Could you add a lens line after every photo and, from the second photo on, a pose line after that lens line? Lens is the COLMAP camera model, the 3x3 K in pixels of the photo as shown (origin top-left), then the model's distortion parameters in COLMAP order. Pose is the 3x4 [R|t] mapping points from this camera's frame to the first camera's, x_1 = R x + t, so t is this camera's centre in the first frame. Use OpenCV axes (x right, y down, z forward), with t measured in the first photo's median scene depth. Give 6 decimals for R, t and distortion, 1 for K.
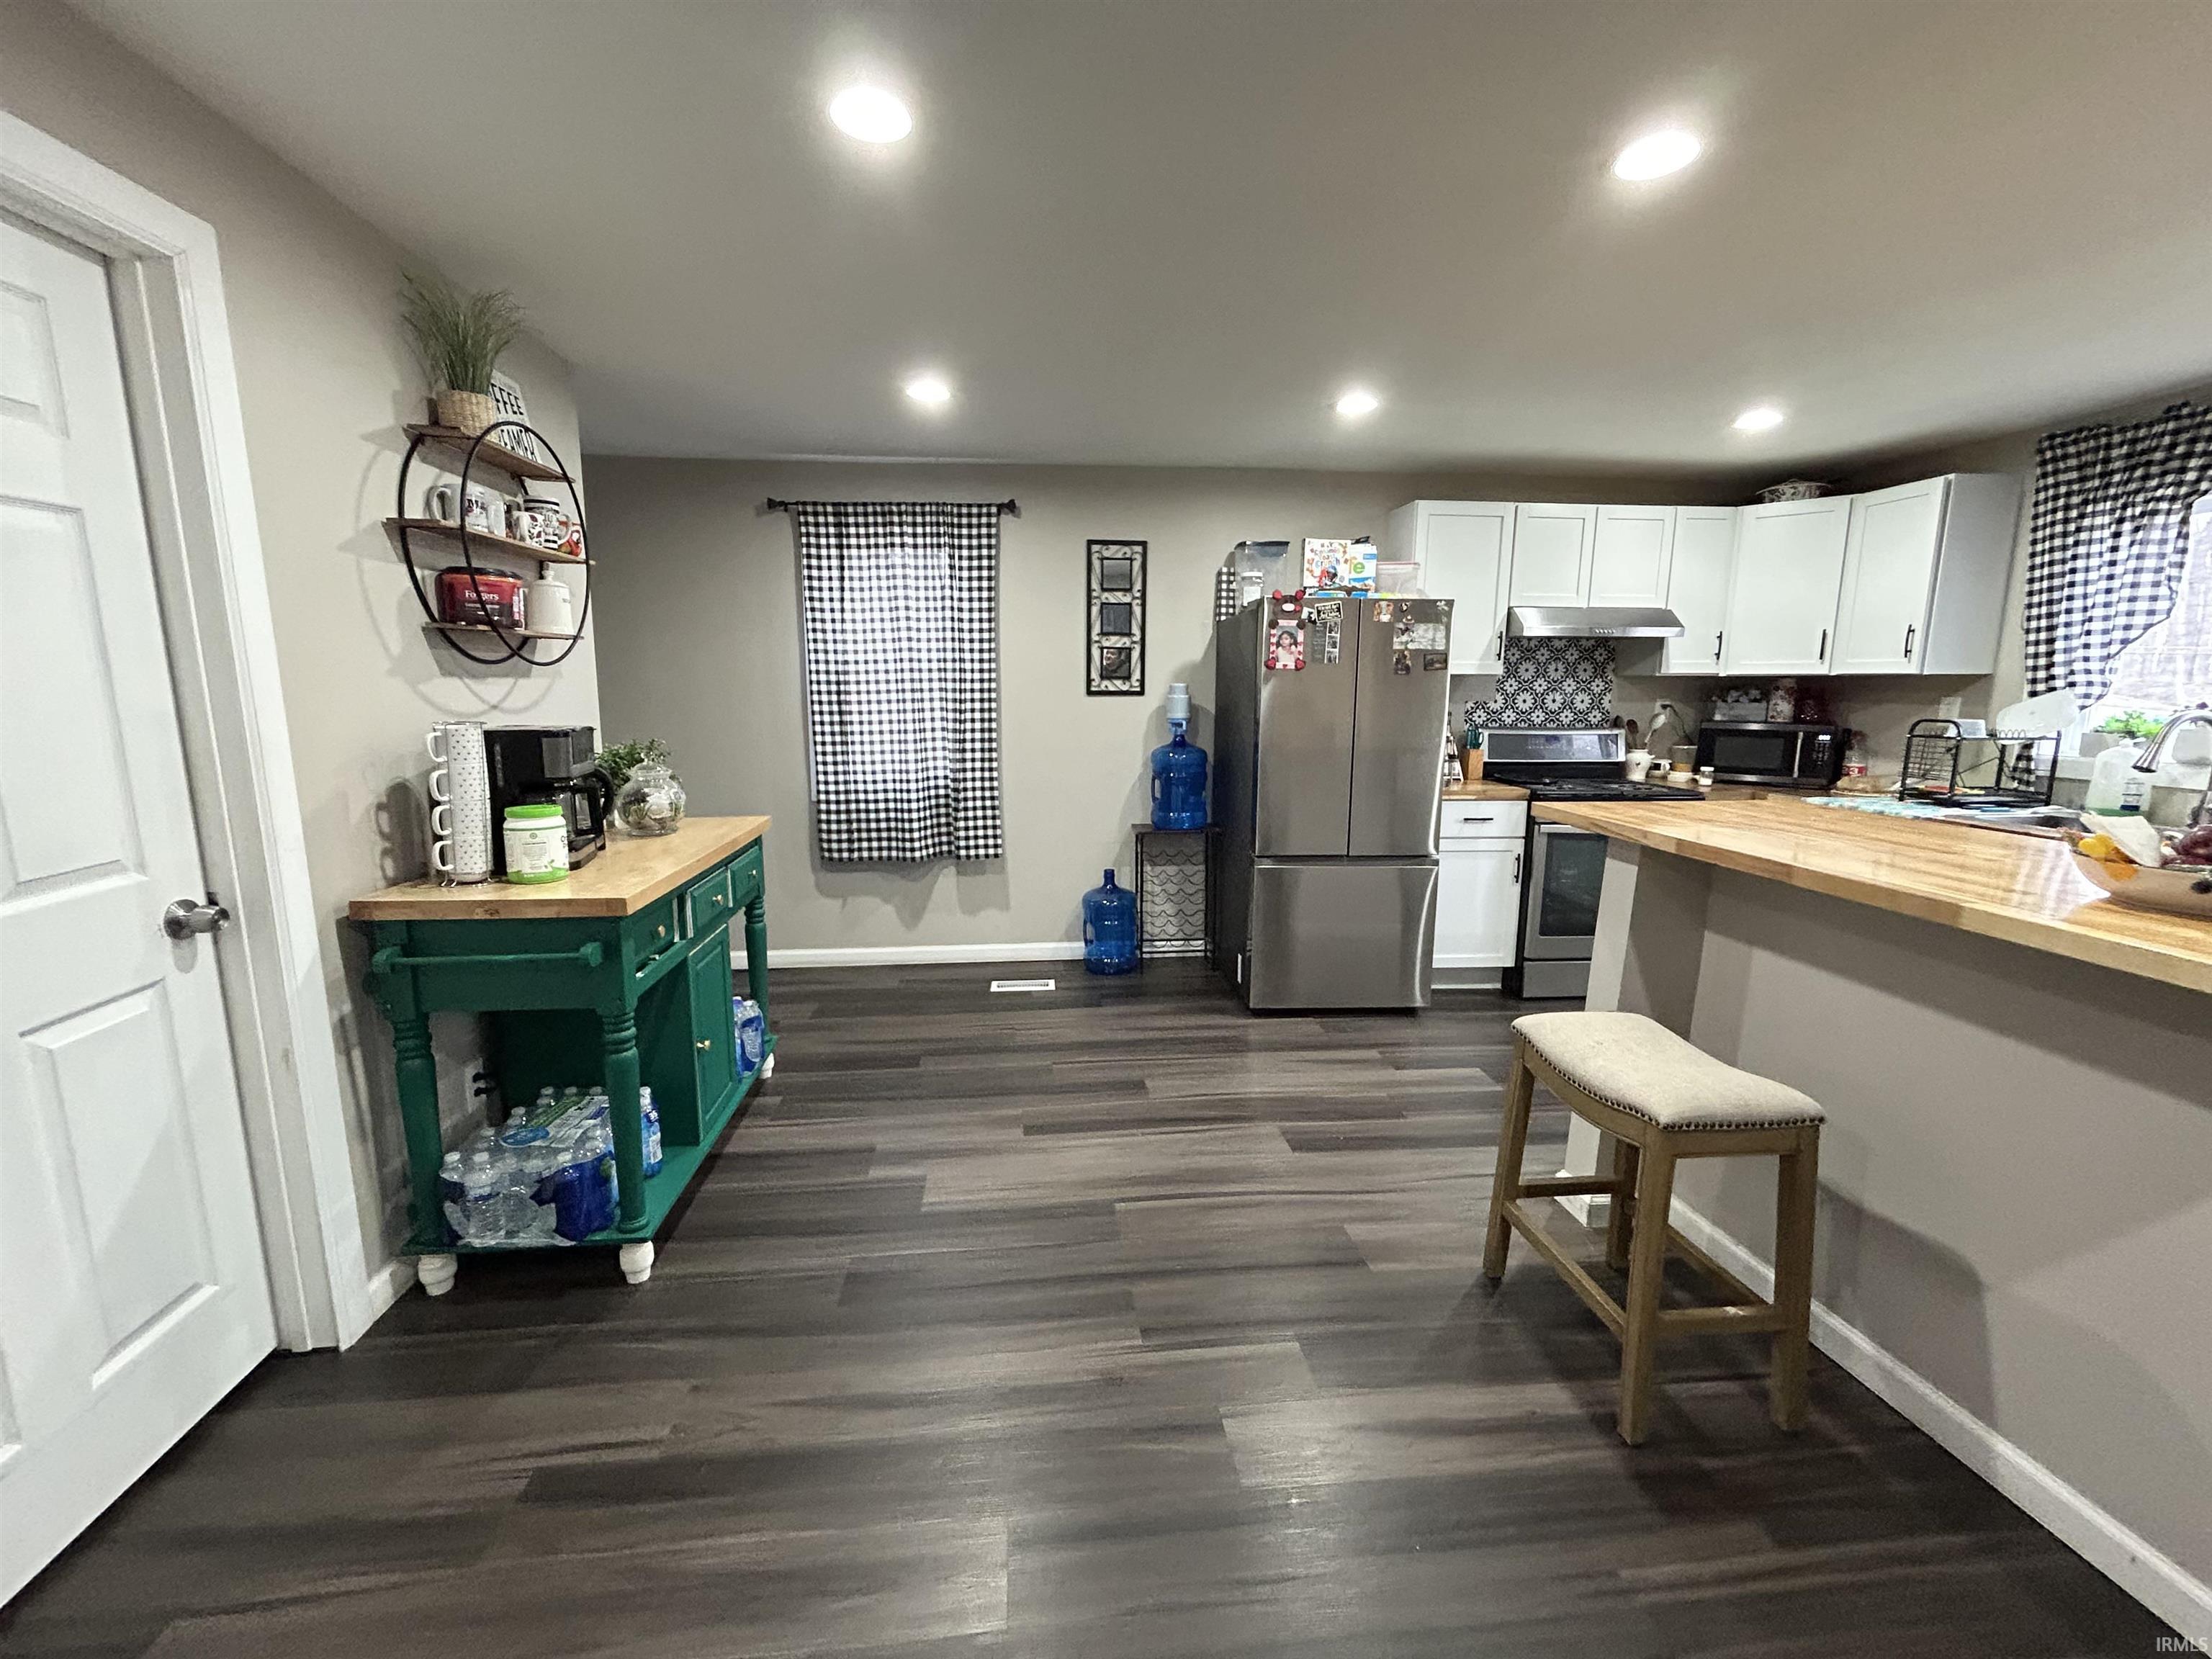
lens RADIAL K [[901.7, 0, 1097.6], [0, 901.7, 821.4], [0, 0, 1]] dist [0.002116, -0.000147]
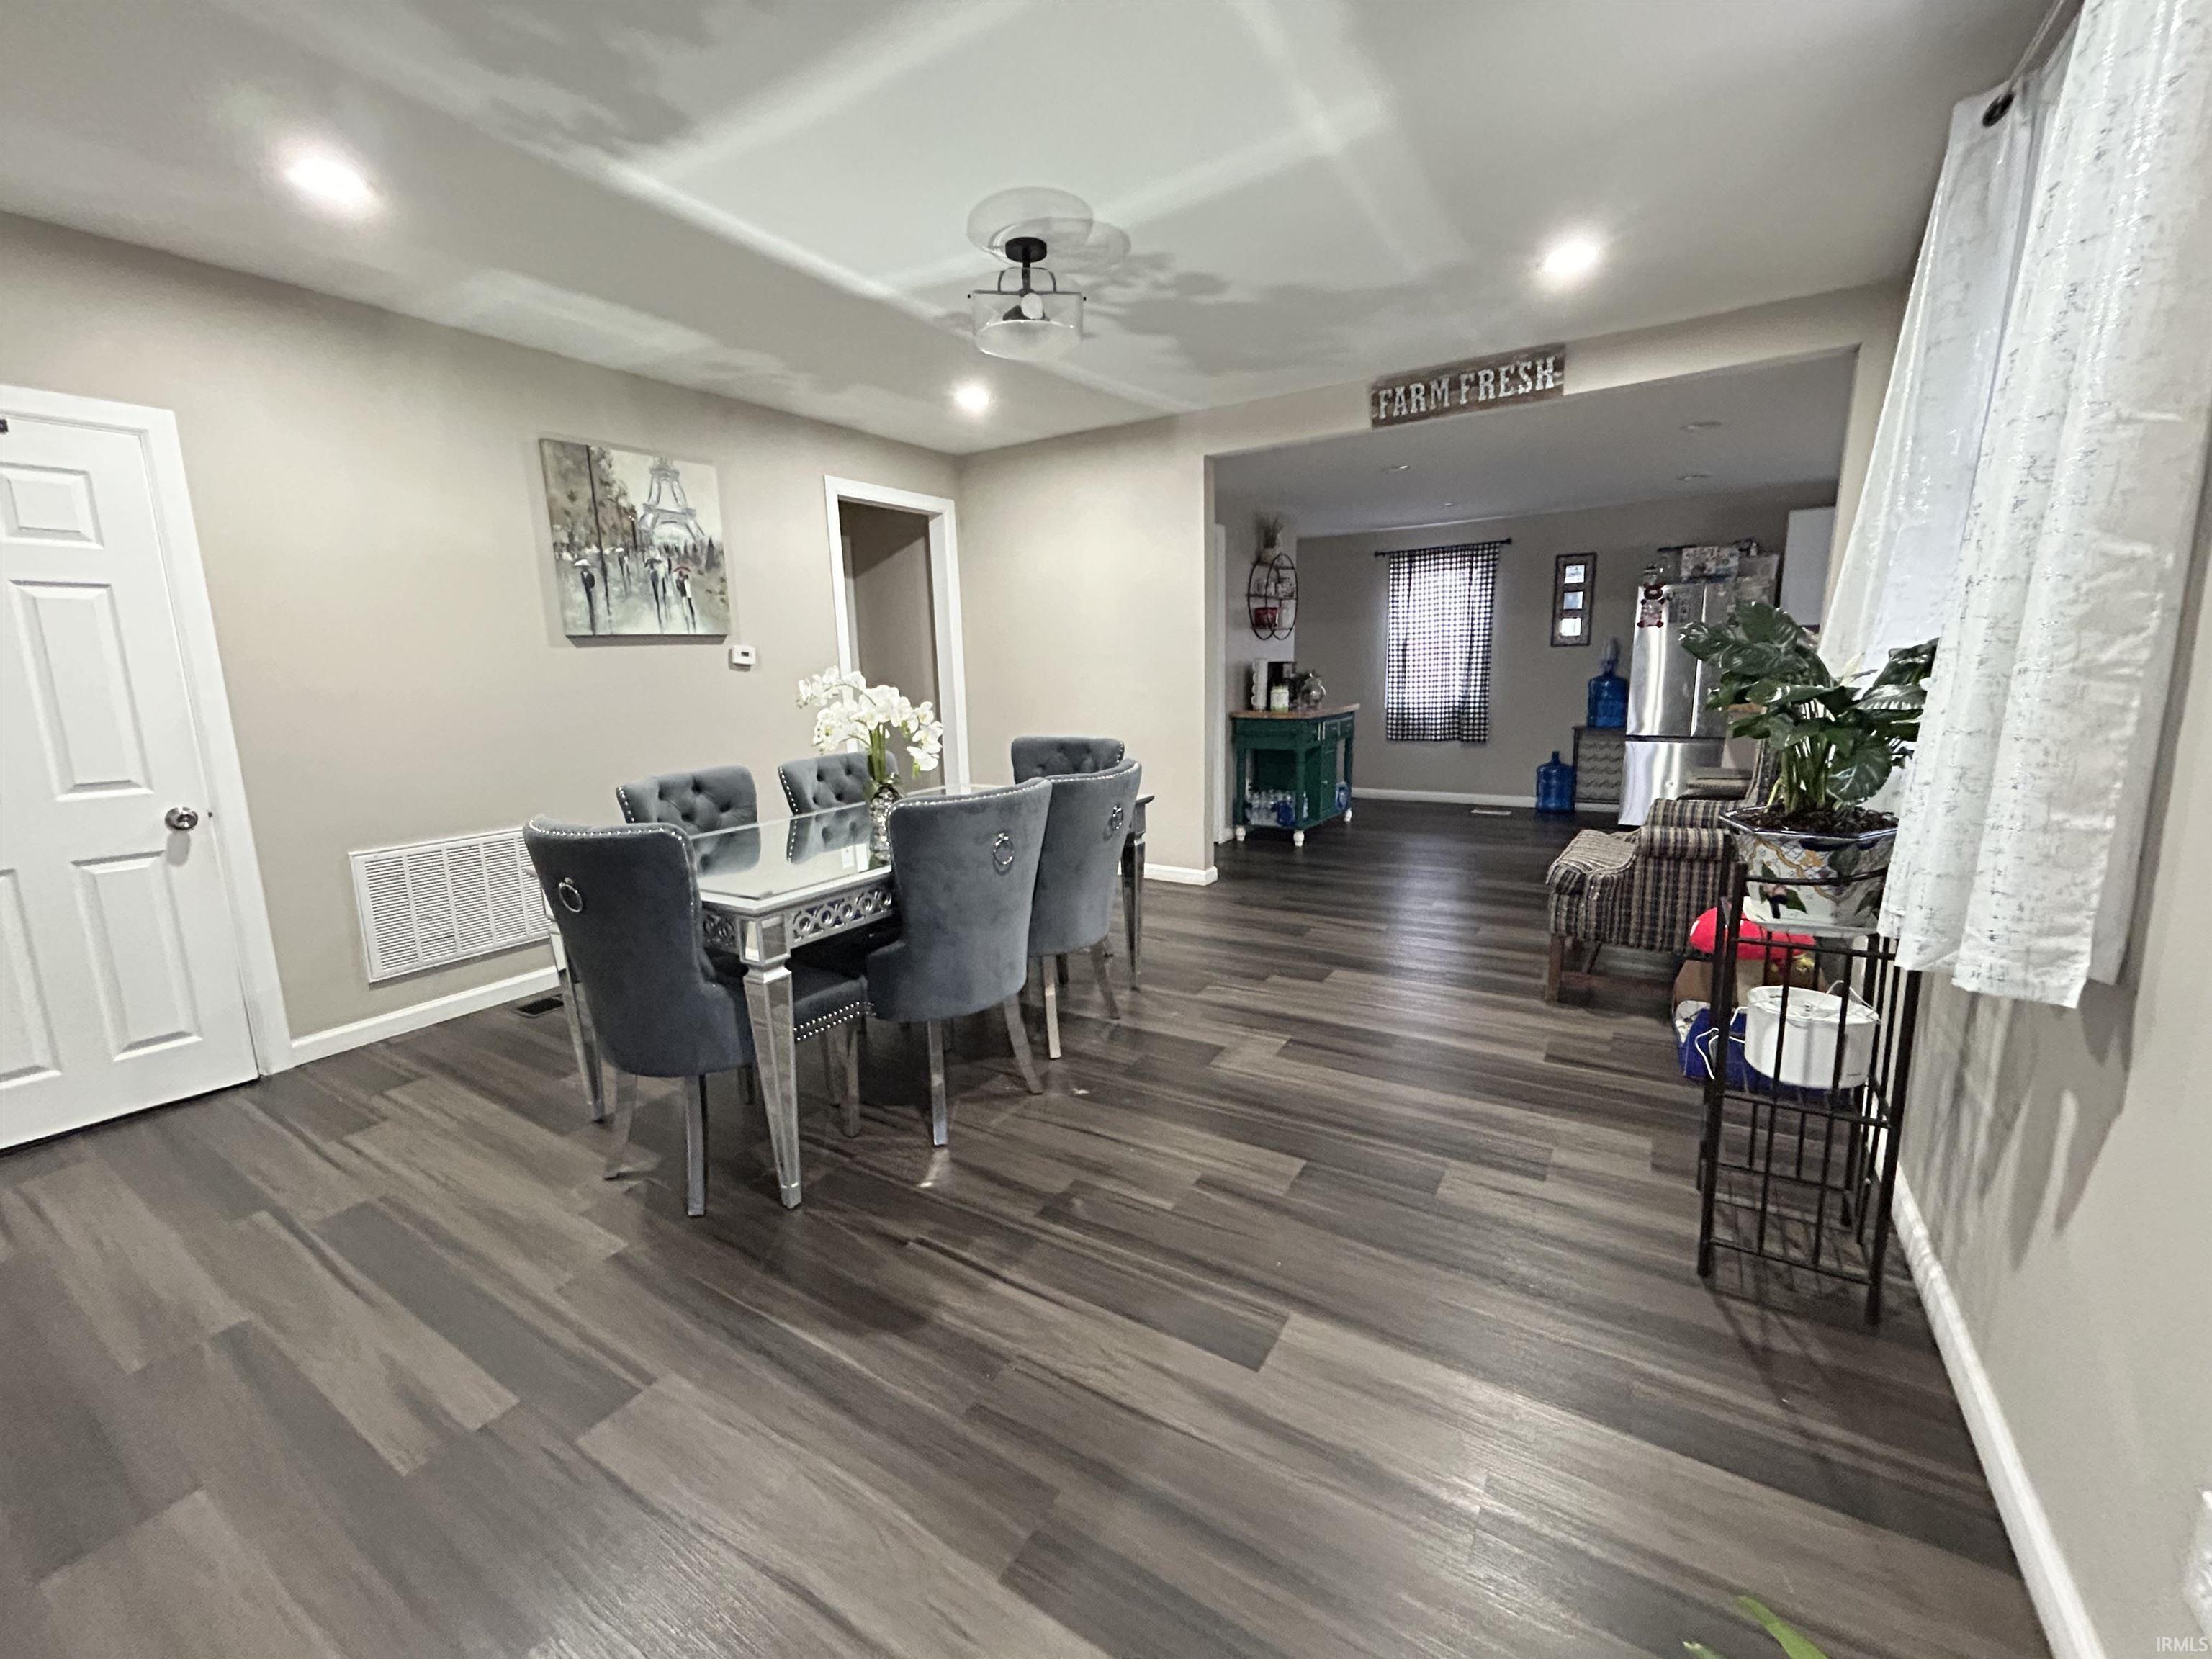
lens RADIAL K [[901.7, 0, 1110.5], [0, 901.7, 819.9], [0, 0, 1]] dist [0.002116, -0.000147]
pose [[0.799315, 0.079455, -0.595636, 0.389620], [-0.070908, 0.996766, 0.037808, 0.186918], [0.596713, 0.012014, 0.802364, -0.905726]]
